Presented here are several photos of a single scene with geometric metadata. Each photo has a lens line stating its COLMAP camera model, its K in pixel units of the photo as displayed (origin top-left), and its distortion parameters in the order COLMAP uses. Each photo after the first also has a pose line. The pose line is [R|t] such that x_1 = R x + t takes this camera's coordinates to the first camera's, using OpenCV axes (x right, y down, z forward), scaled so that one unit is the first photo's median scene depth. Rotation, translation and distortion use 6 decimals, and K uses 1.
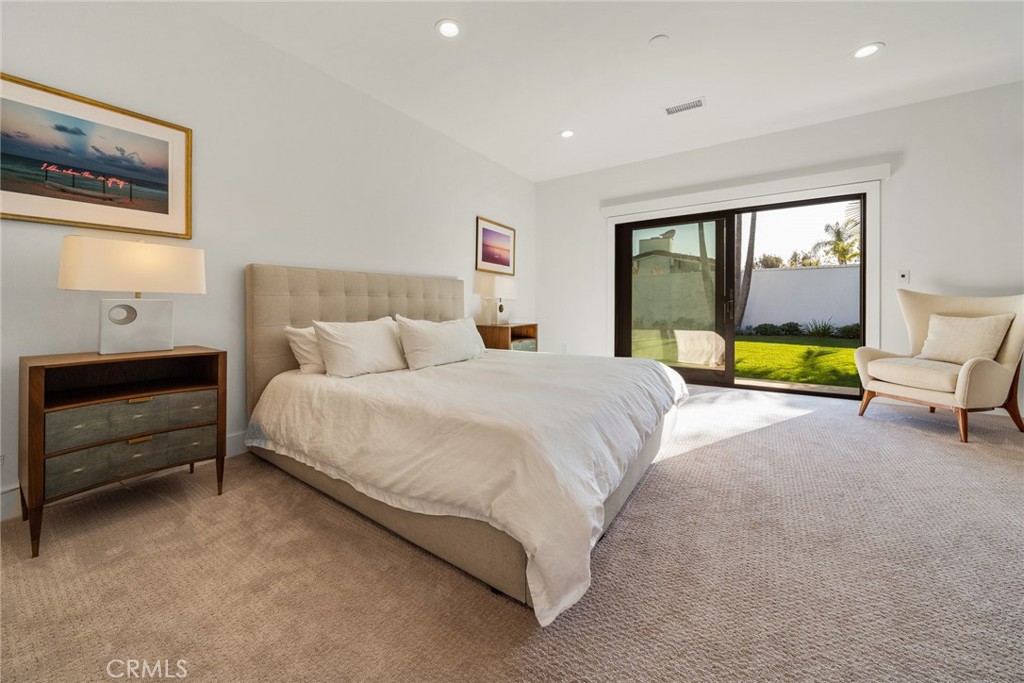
lens RADIAL K [[380.0, 0, 497.4], [0, 380.0, 306.2], [0, 0, 1]] dist [-0.003731, -0.000121]
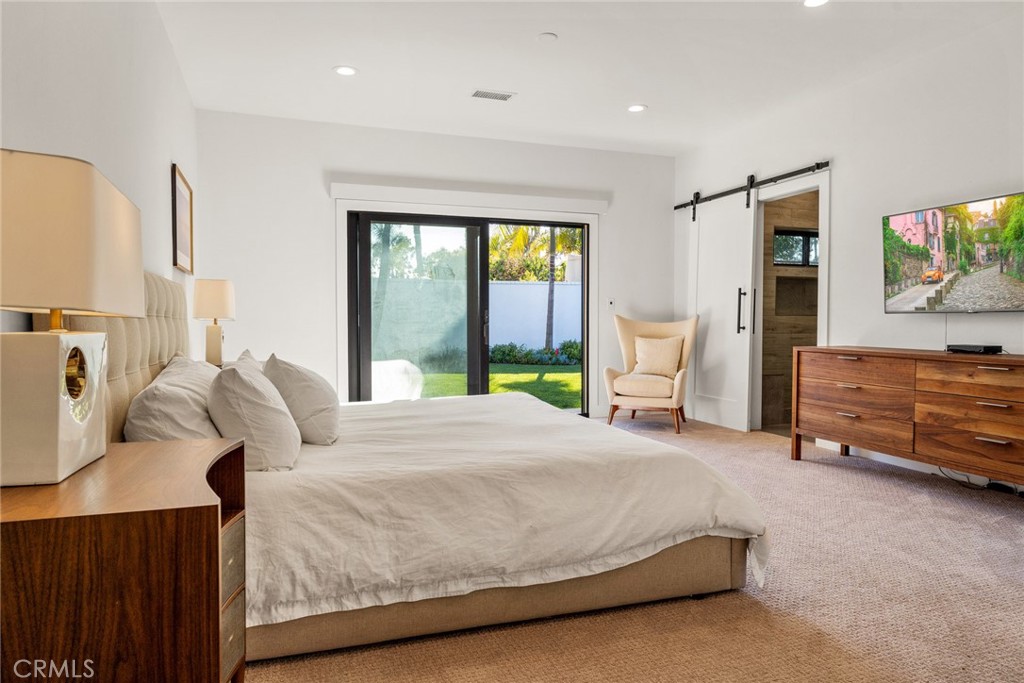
lens RADIAL K [[630.0, 0, 511.8], [0, 630.0, 338.8], [0, 0, 1]] dist [-0.002680, -0.000729]
pose [[0.586384, -0.018752, 0.809816, -0.846671], [-0.000070, 0.999731, 0.023201, -0.020098], [-0.810033, -0.013661, 0.586225, 0.180664]]
